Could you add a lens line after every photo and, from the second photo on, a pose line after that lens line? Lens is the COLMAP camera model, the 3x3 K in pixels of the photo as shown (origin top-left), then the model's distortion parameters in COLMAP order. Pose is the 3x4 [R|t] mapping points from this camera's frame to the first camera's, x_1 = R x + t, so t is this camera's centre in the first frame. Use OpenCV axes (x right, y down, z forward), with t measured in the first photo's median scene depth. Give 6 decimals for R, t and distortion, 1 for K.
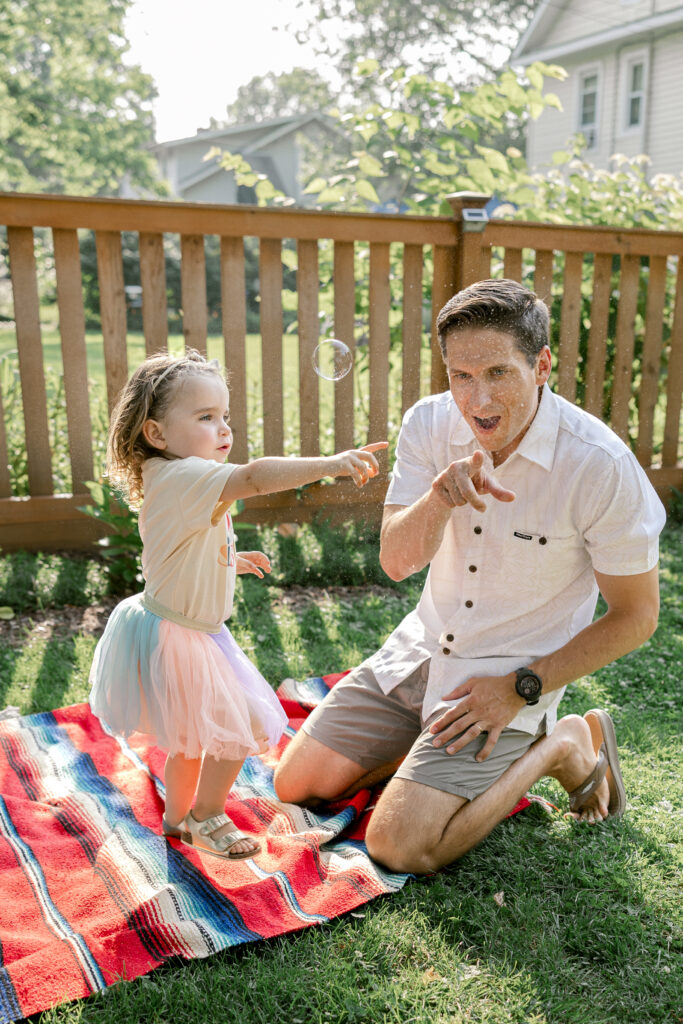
lens RADIAL K [[790.8, 0, 341.5], [0, 790.8, 512.0], [0, 0, 1]] dist [-0.002585, 0.001336]
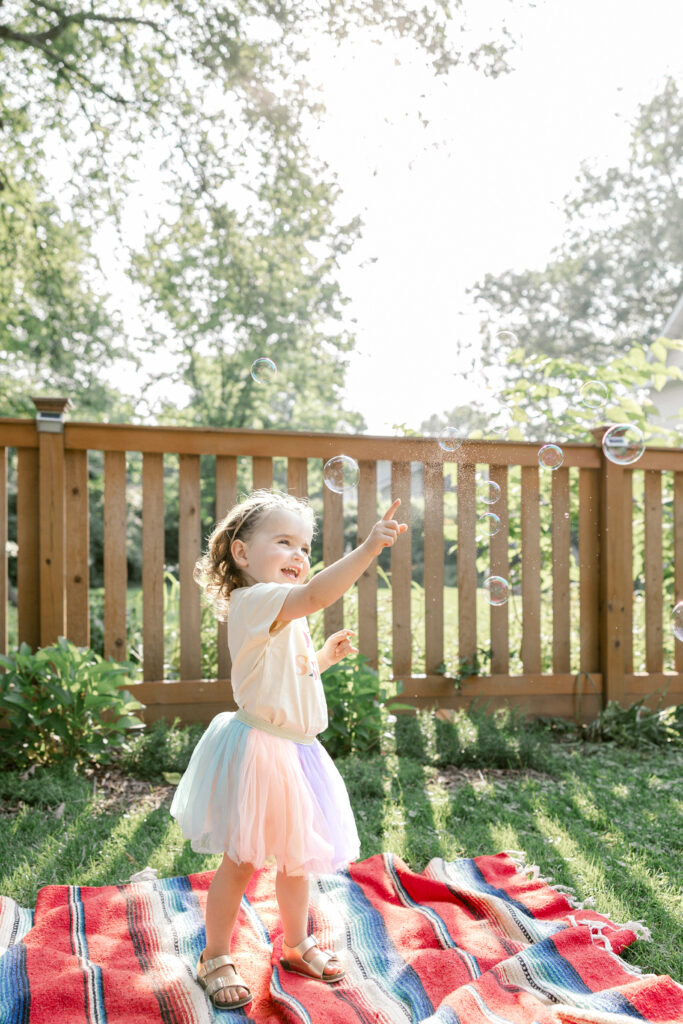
lens RADIAL K [[830.3, 0, 341.5], [0, 830.3, 512.0], [0, 0, 1]] dist [-0.005422, -0.002289]
pose [[0.984469, -0.009234, -0.175314, -0.009902], [-0.022624, 0.983615, -0.178858, -0.058023], [0.174093, 0.180047, 0.968130, -0.203902]]
